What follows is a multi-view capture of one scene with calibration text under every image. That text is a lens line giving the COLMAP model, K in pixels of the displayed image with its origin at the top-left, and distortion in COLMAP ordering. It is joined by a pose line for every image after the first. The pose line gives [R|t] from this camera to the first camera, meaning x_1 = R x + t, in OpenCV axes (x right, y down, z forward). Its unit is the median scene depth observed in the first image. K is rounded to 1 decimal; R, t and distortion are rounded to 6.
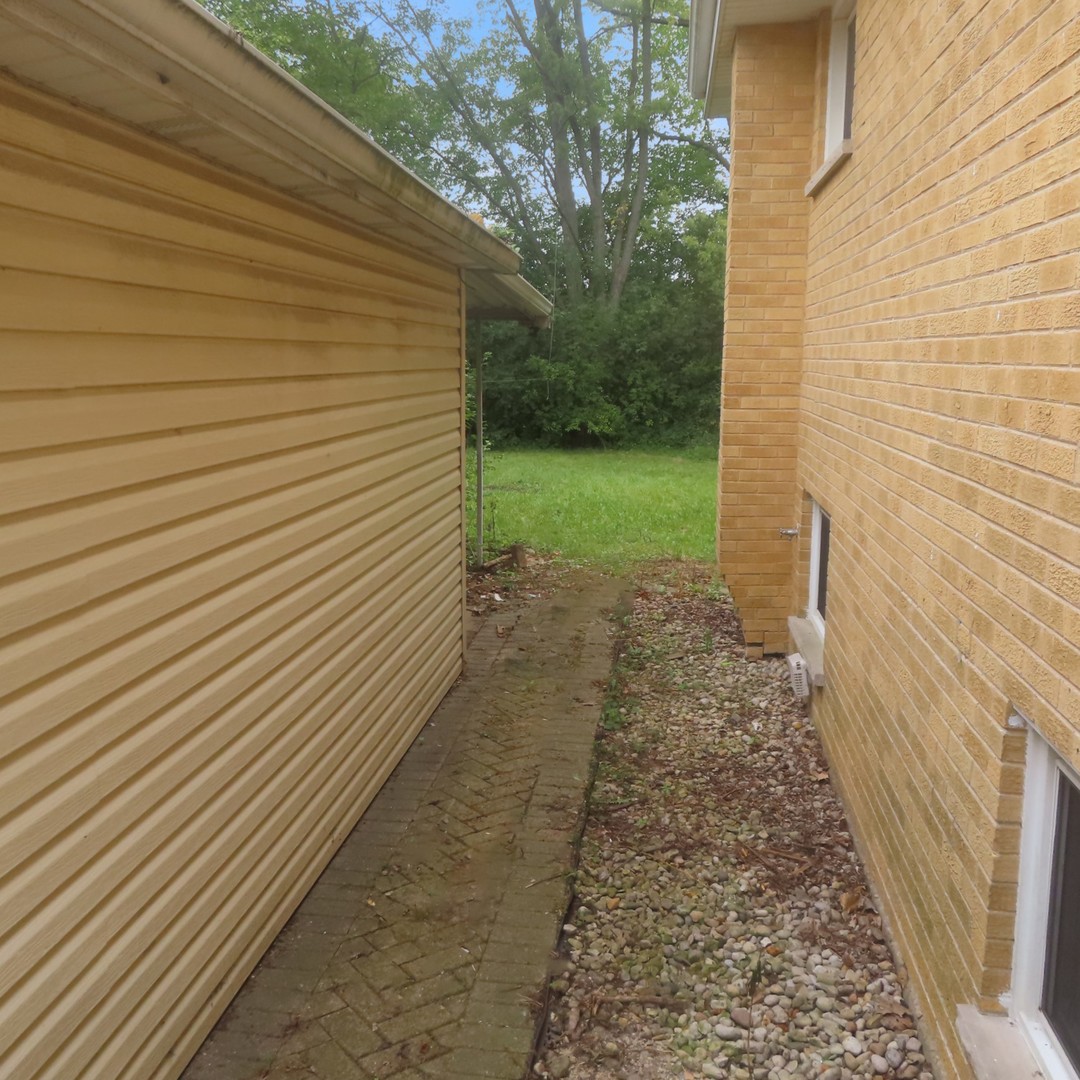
lens RADIAL K [[1015.2, 0, 540.4], [0, 1015.2, 527.0], [0, 0, 1]] dist [-0.009430, -0.005396]
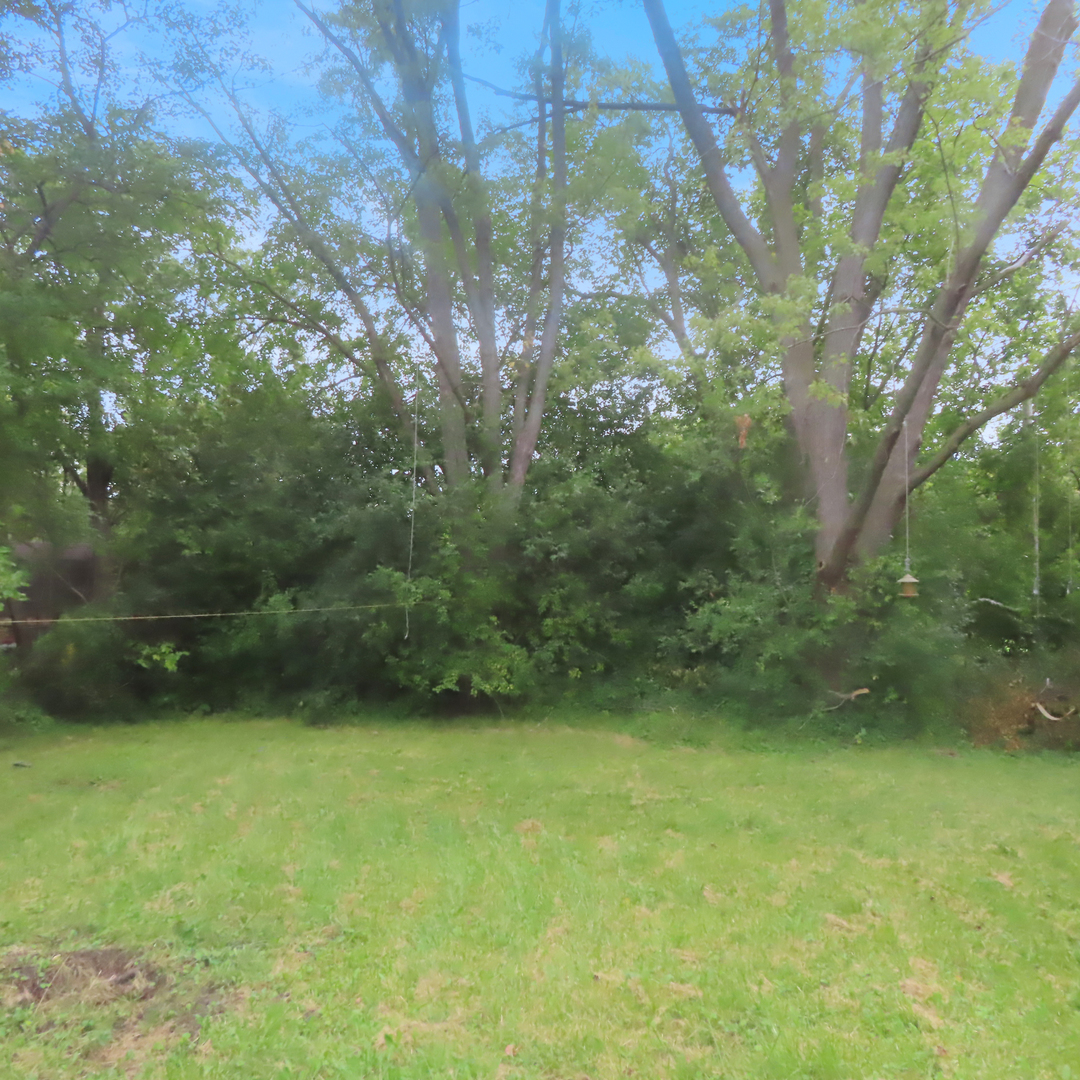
lens RADIAL K [[1015.2, 0, 540.4], [0, 1015.2, 527.0], [0, 0, 1]] dist [-0.009430, -0.005396]
pose [[0.996219, 0.000483, 0.086879, 0.033740], [0.017924, 0.977332, -0.210953, -0.060901], [-0.085012, 0.211713, 0.973628, 0.390044]]
